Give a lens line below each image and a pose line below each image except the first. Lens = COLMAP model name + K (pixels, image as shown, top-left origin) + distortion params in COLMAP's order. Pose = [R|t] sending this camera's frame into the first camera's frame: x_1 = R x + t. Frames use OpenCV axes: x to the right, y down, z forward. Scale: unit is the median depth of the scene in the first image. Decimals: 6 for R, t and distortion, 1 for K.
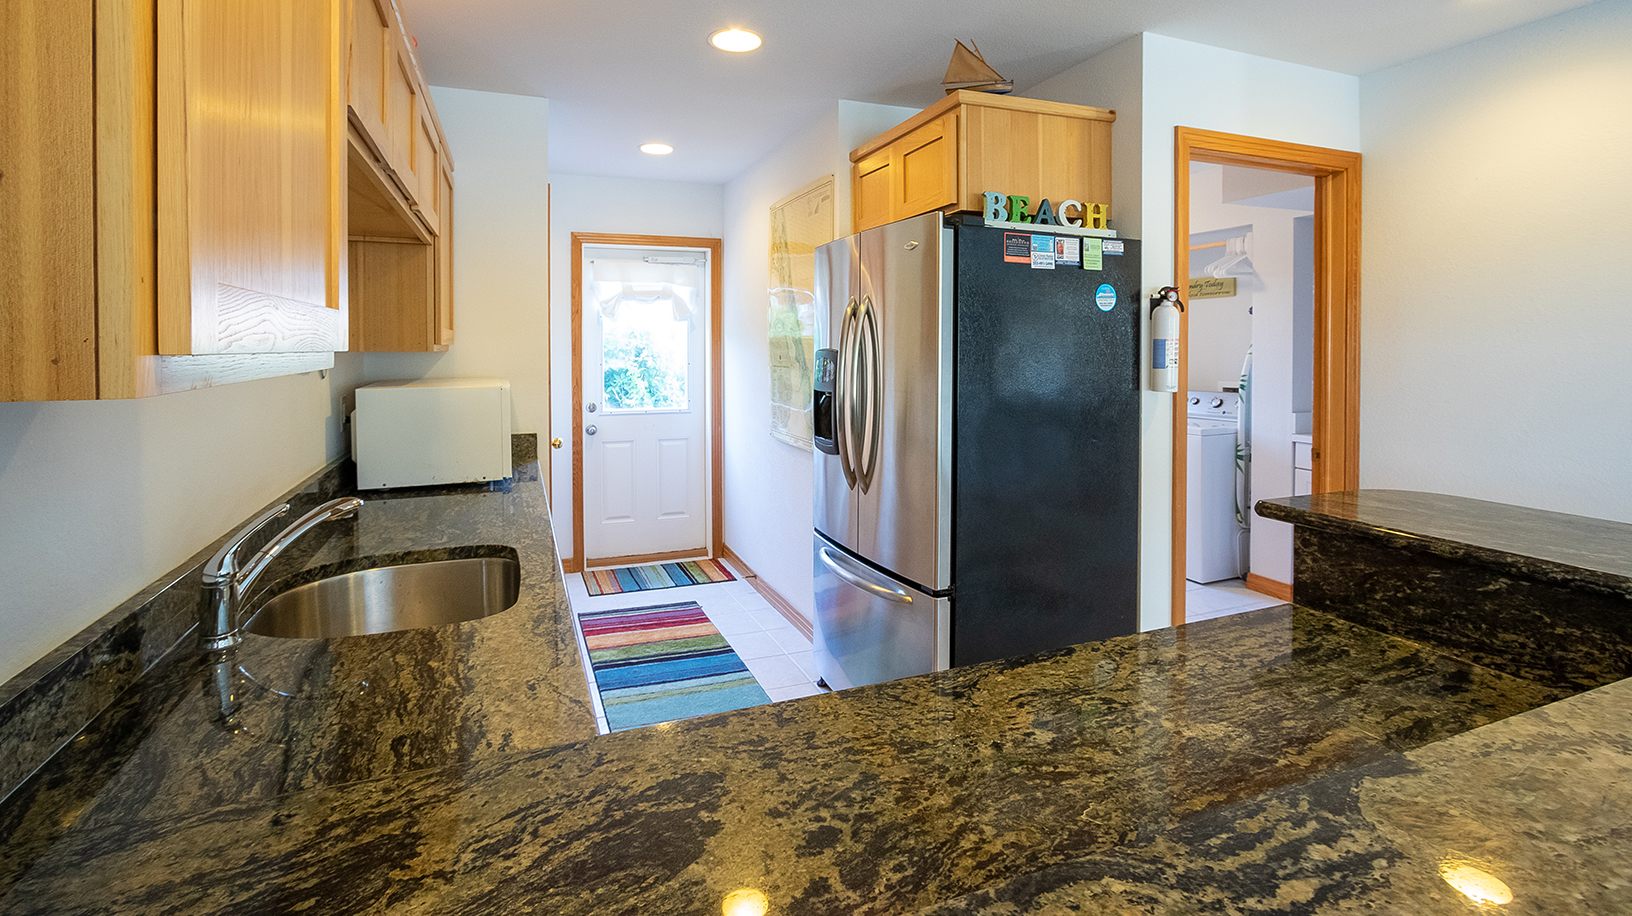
lens RADIAL K [[789.4, 0, 815.5], [0, 789.4, 353.1], [0, 0, 1]] dist [-0.002005, -0.000096]
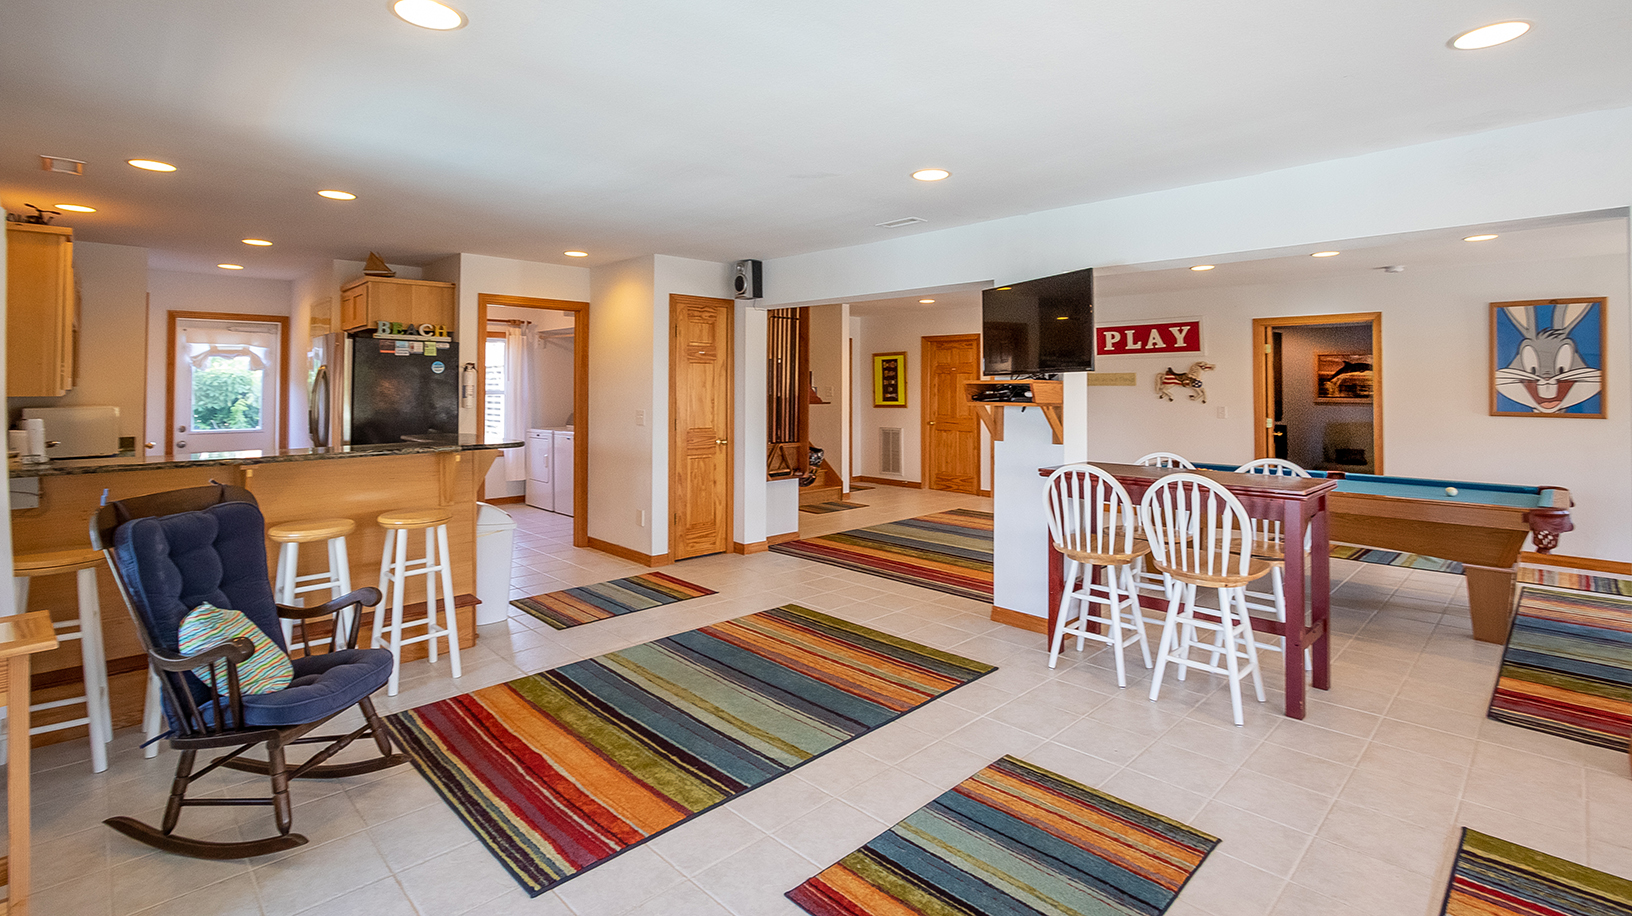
lens RADIAL K [[818.2, 0, 823.2], [0, 818.2, 368.4], [0, 0, 1]] dist [0.002048, 0.000662]
pose [[0.938085, 0.009478, 0.346276, 0.583918], [0.001012, 0.999546, -0.030101, 0.005945], [-0.346404, 0.028587, 0.937650, -1.613290]]
